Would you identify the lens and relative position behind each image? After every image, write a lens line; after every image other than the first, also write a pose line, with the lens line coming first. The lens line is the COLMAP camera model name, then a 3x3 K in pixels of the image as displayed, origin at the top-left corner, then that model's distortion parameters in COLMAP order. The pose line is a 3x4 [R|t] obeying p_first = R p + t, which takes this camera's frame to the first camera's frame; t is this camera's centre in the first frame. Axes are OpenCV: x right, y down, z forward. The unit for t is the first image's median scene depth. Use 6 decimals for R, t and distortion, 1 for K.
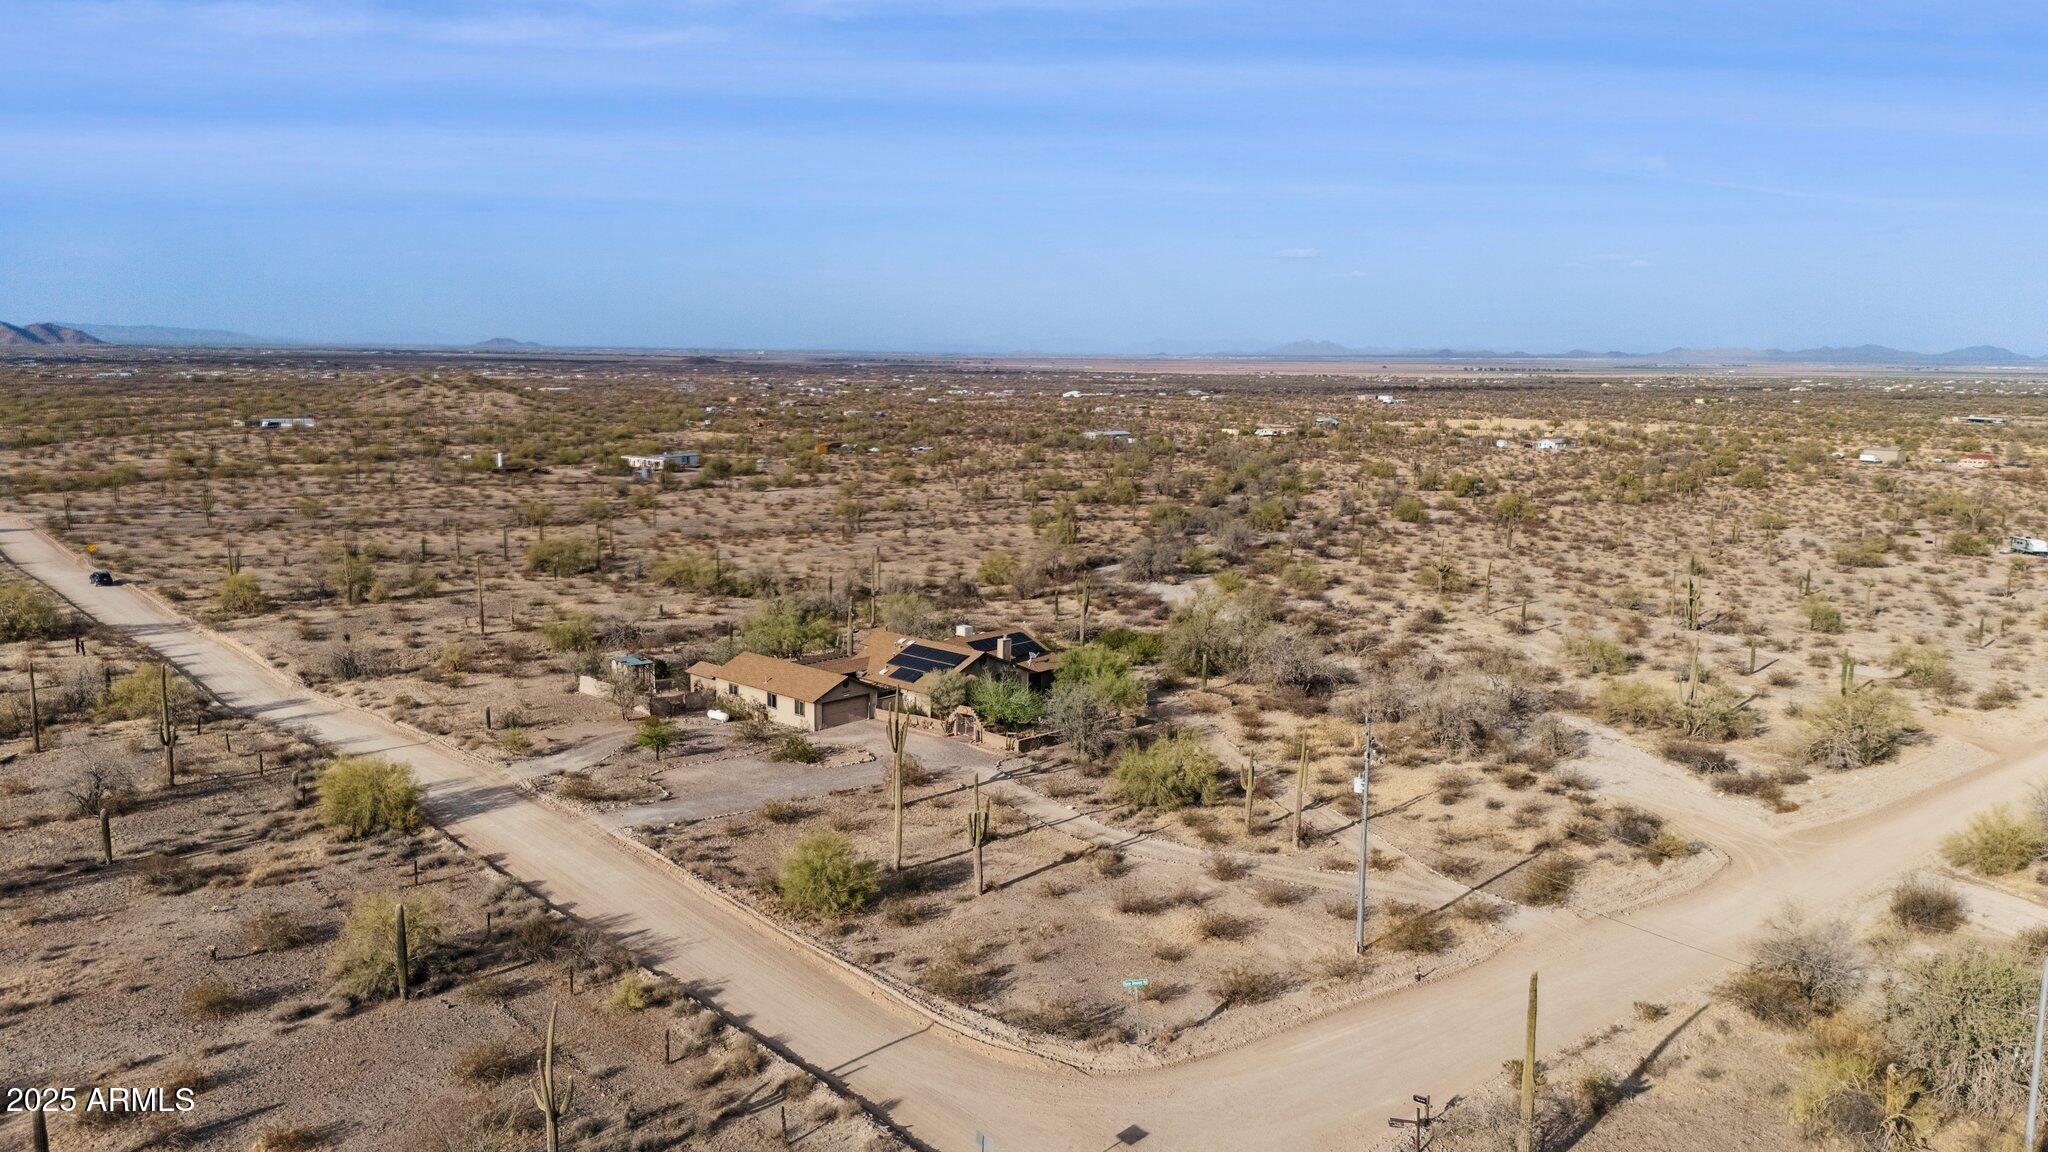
lens RADIAL K [[1525.7, 0, 1042.6], [0, 1525.7, 577.5], [0, 0, 1]] dist [0.066335, -0.046960]
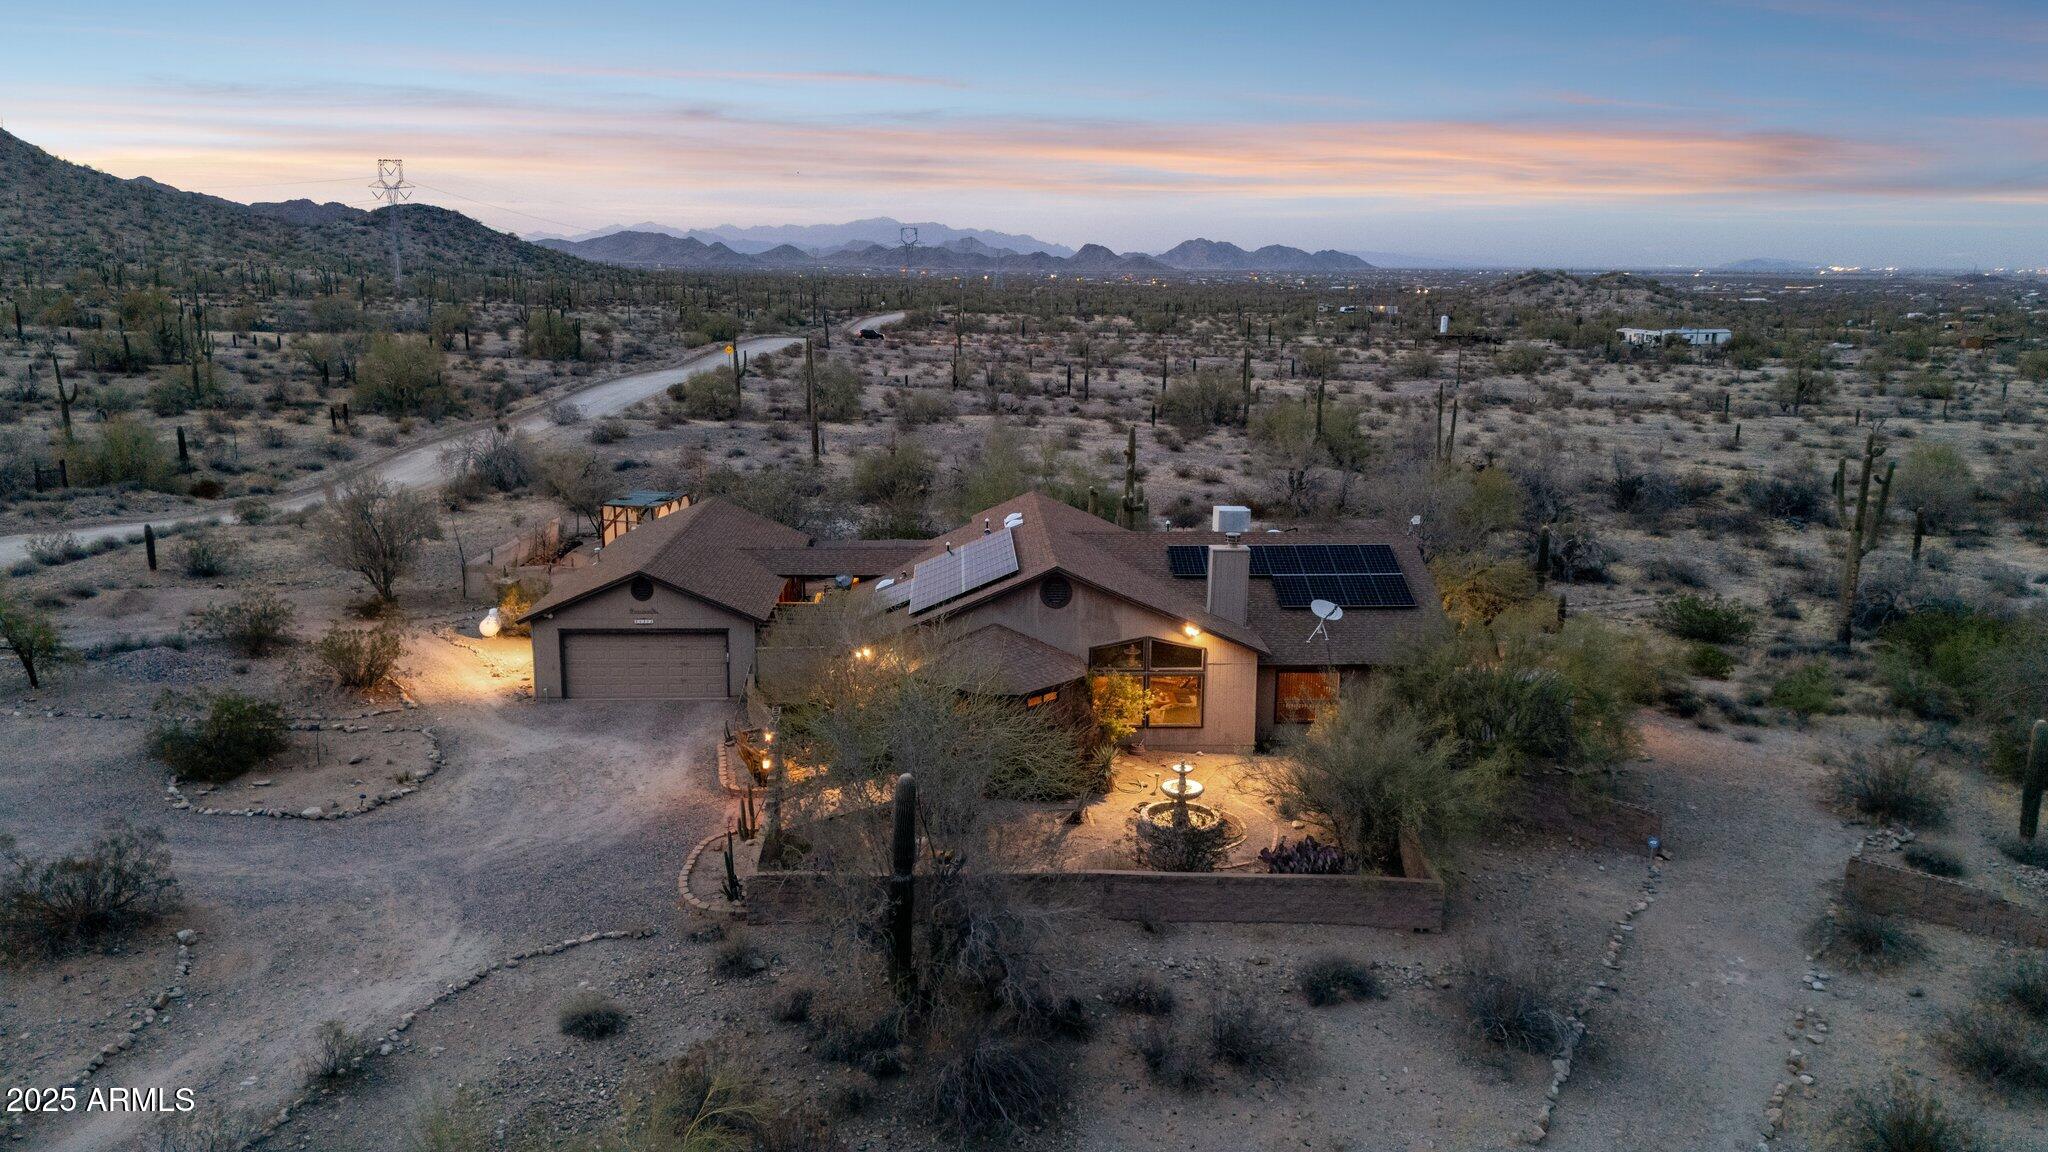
lens RADIAL K [[1525.7, 0, 1014.9], [0, 1525.7, 584.6], [0, 0, 1]] dist [0.066335, -0.046960]
pose [[0.710503, 0.141450, -0.689331, 0.086080], [-0.107519, 0.989909, 0.092306, 0.011170], [0.695432, 0.008532, 0.718541, 0.361405]]
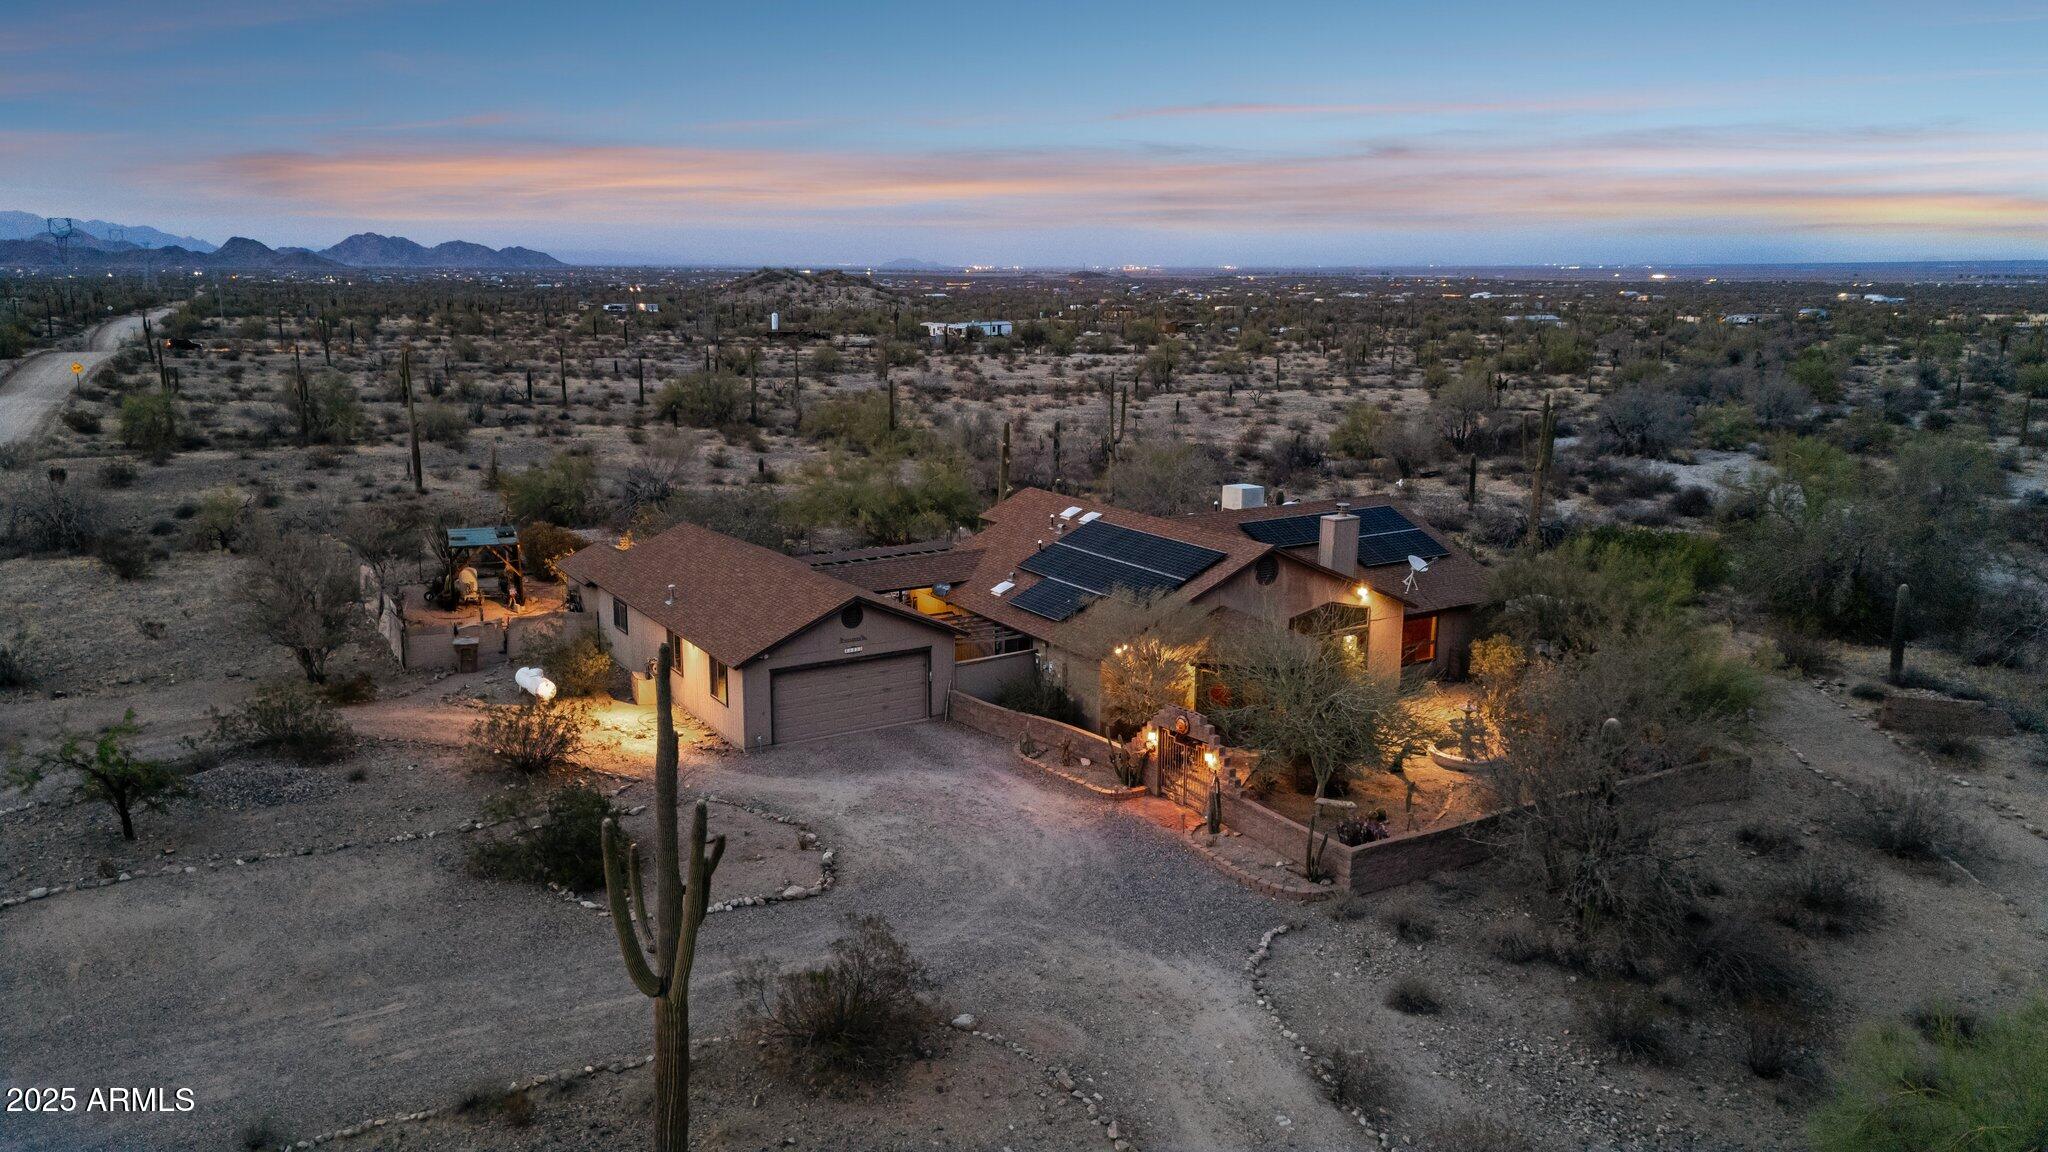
lens RADIAL K [[1525.7, 0, 1019.2], [0, 1525.7, 574.1], [0, 0, 1]] dist [0.066335, -0.046960]
pose [[0.964591, 0.044893, -0.259903, -0.001180], [-0.032631, 0.998150, 0.051305, 0.018651], [0.261726, -0.041008, 0.964271, 0.306716]]
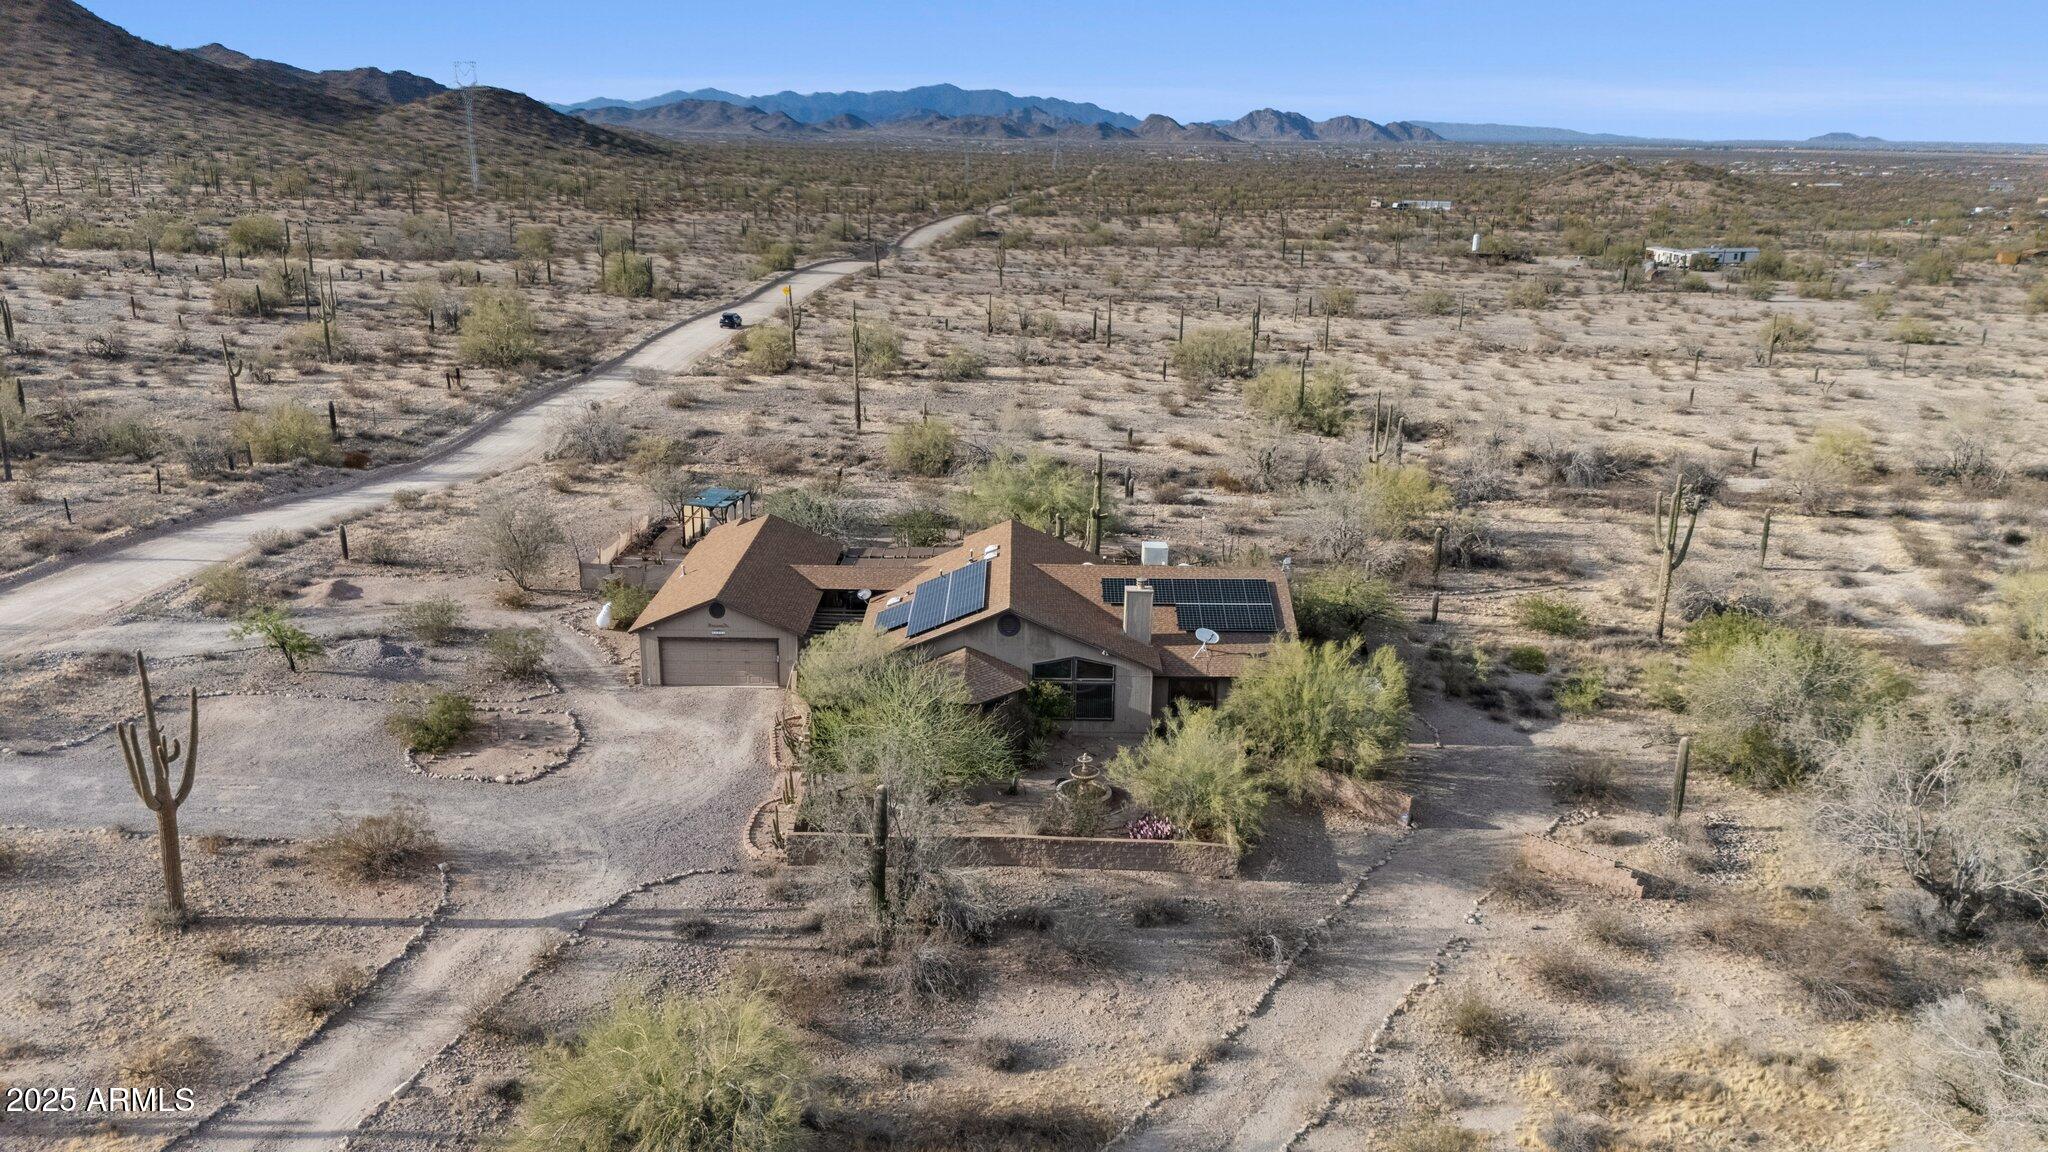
lens RADIAL K [[1525.7, 0, 1019.2], [0, 1525.7, 558.2], [0, 0, 1]] dist [0.066335, -0.046960]
pose [[0.682933, 0.199045, -0.702840, 0.135332], [-0.119473, 0.979640, 0.161346, -0.019285], [0.720645, -0.026218, 0.692809, 0.325273]]
